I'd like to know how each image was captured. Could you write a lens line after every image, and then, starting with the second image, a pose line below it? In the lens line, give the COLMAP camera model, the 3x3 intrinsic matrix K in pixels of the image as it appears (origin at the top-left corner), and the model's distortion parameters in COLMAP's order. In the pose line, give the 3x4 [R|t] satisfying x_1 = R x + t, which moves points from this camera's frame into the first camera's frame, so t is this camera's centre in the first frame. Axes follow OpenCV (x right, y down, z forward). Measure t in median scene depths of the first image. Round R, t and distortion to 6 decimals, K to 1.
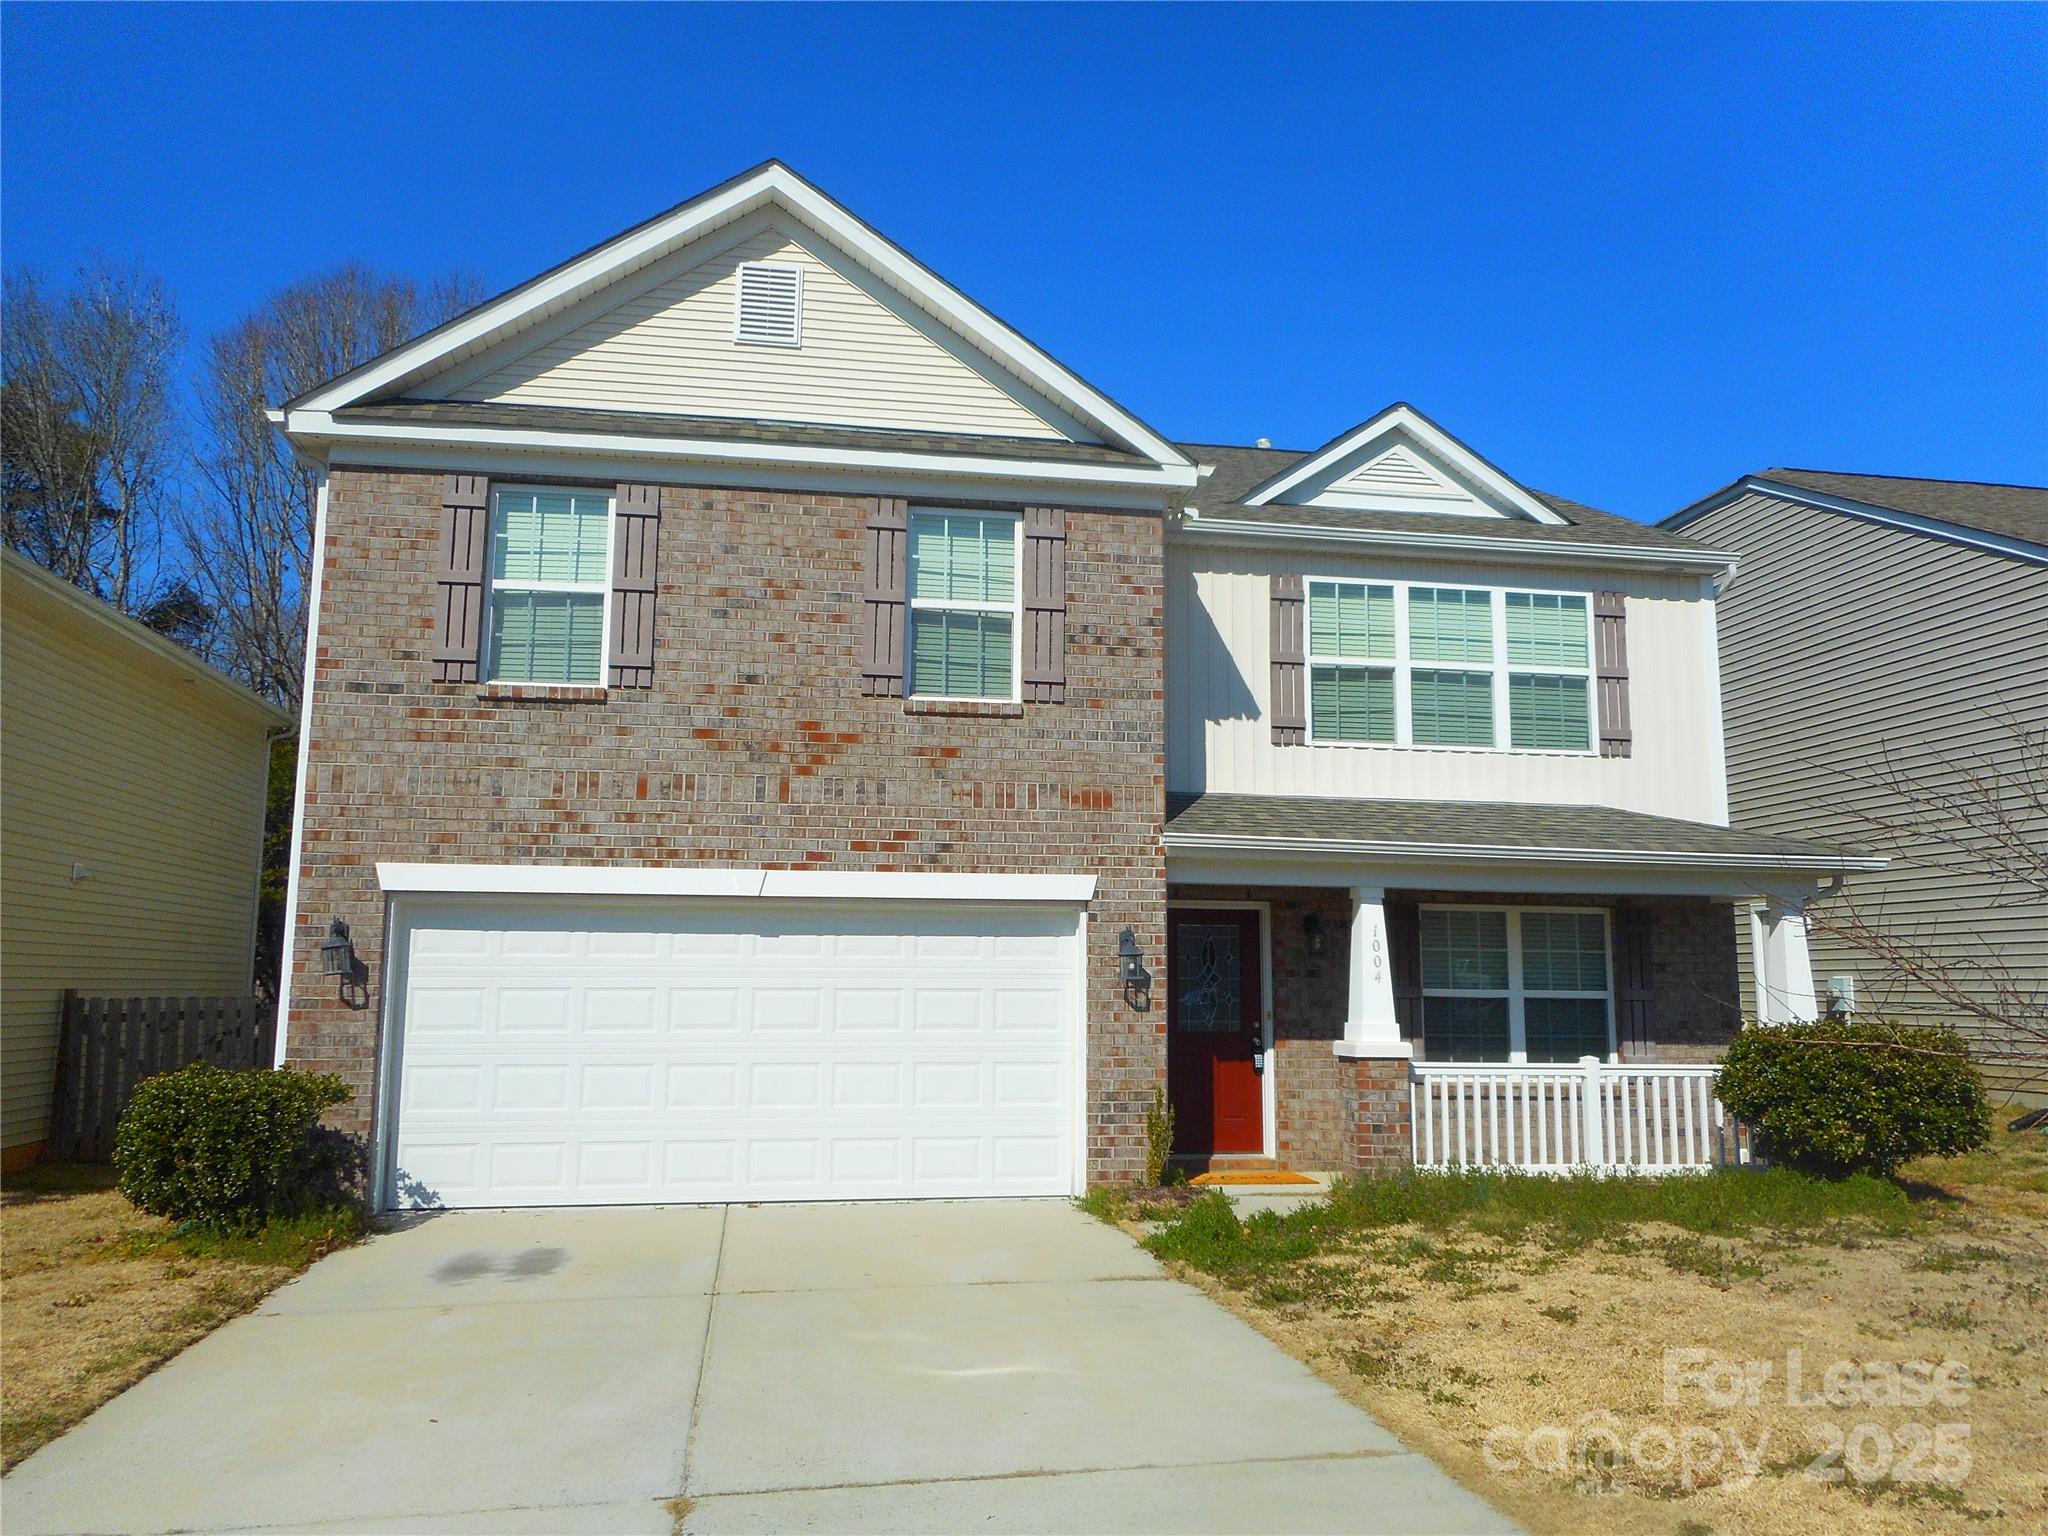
lens RADIAL K [[1562.8, 0, 1024.8], [0, 1562.8, 776.1], [0, 0, 1]] dist [-0.001895, 0.000465]
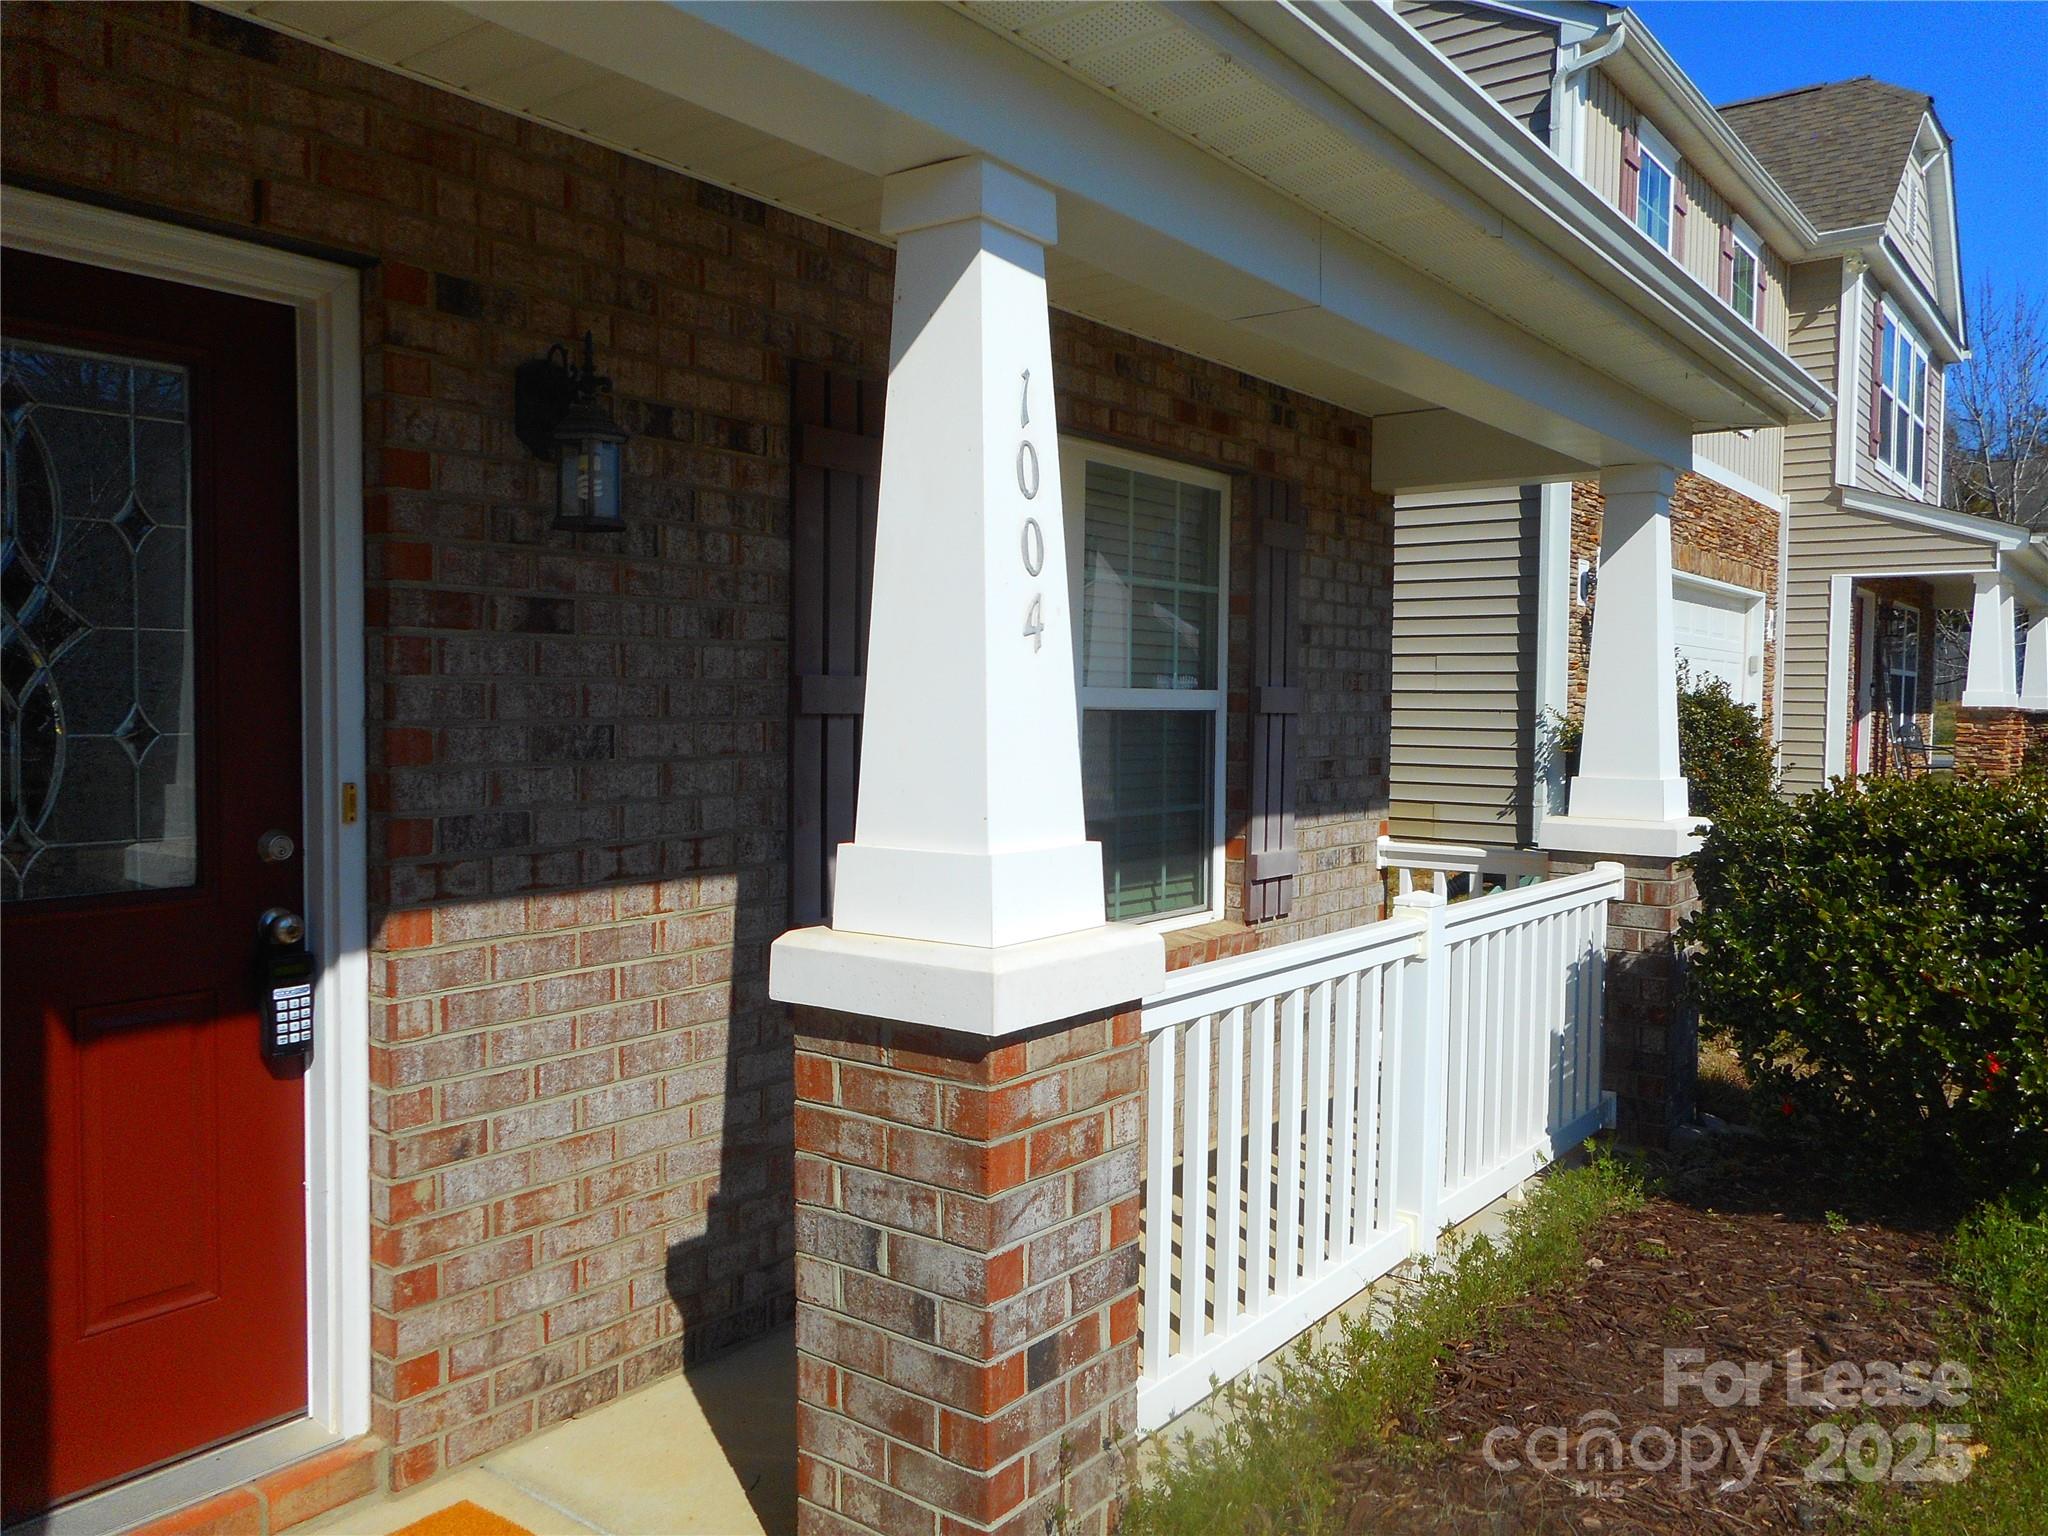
lens RADIAL K [[1528.1, 0, 1026.7], [0, 1528.1, 738.7], [0, 0, 1]] dist [0.004970, 0.002995]
pose [[0.733435, -0.021894, 0.679407, 0.082387], [-0.091577, 0.987187, 0.130672, 0.108738], [-0.673563, -0.158057, 0.722033, 0.789095]]
